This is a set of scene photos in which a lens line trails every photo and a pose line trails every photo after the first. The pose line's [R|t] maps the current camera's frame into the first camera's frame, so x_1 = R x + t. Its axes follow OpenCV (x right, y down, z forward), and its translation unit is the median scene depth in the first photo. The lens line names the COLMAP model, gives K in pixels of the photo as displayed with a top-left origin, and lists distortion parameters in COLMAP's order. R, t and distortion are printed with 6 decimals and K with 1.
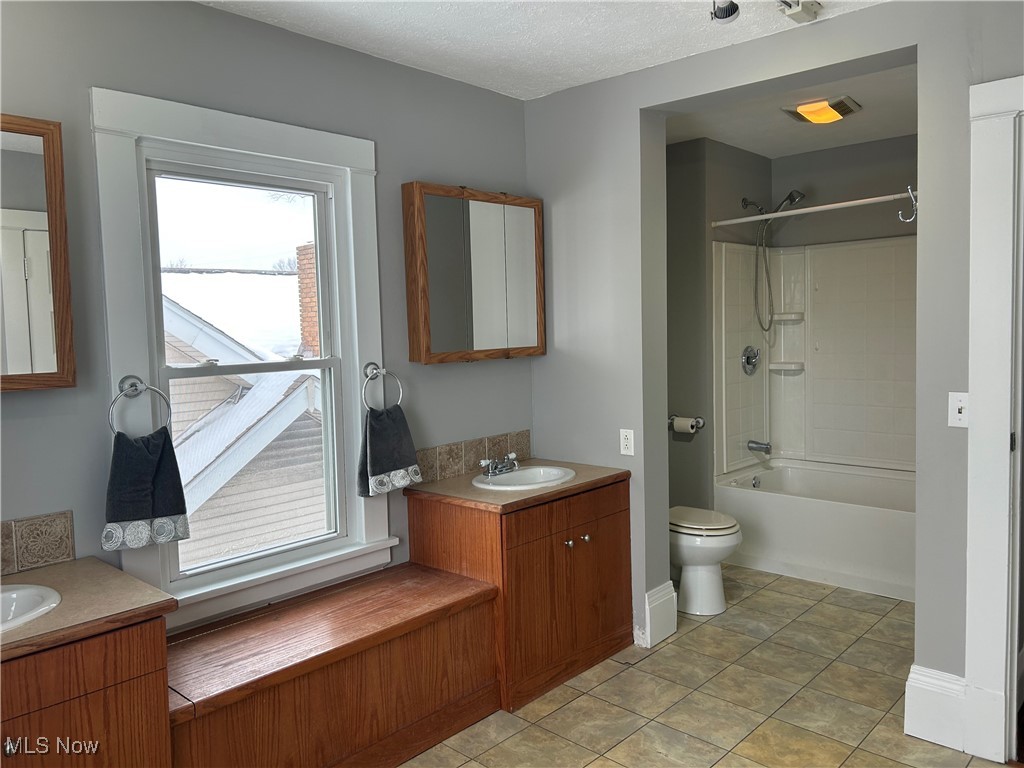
lens RADIAL K [[764.3, 0, 512.0], [0, 764.3, 384.0], [0, 0, 1]] dist [0.083676, -0.115217]
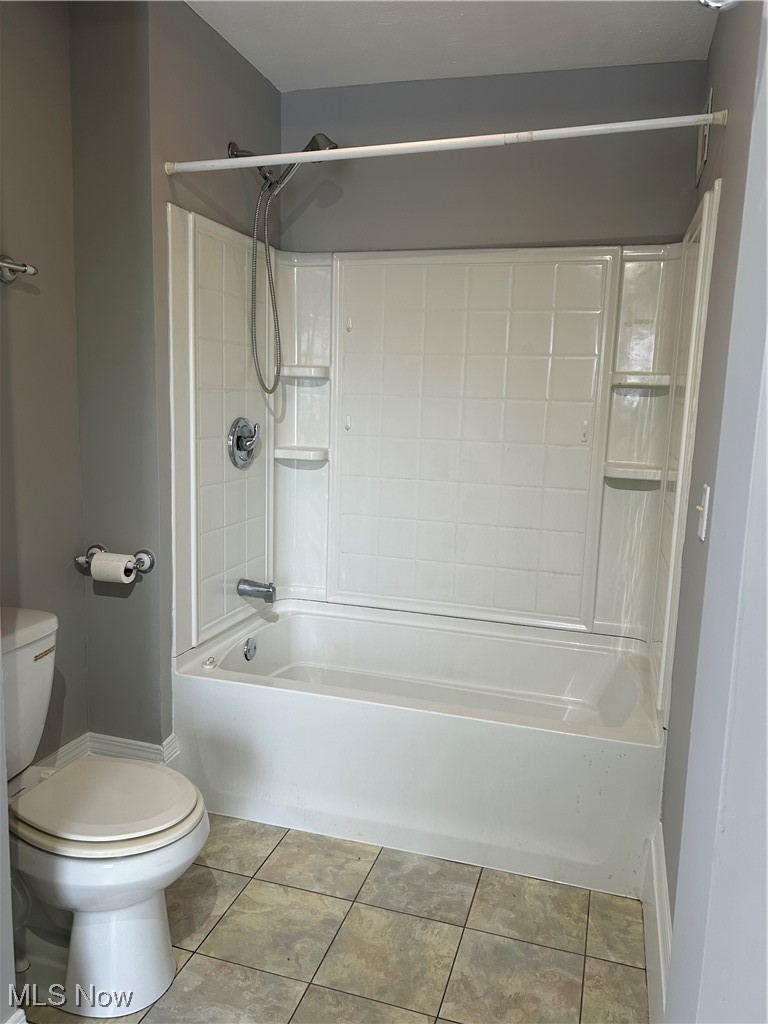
lens RADIAL K [[764.3, 0, 399.6], [0, 764.3, 508.5], [0, 0, 1]] dist [0.083676, -0.115217]
pose [[0.886647, -0.008688, 0.462364, 0.150698], [-0.023901, 0.997626, 0.064580, -0.021951], [-0.461828, -0.068311, 0.884335, 0.443638]]
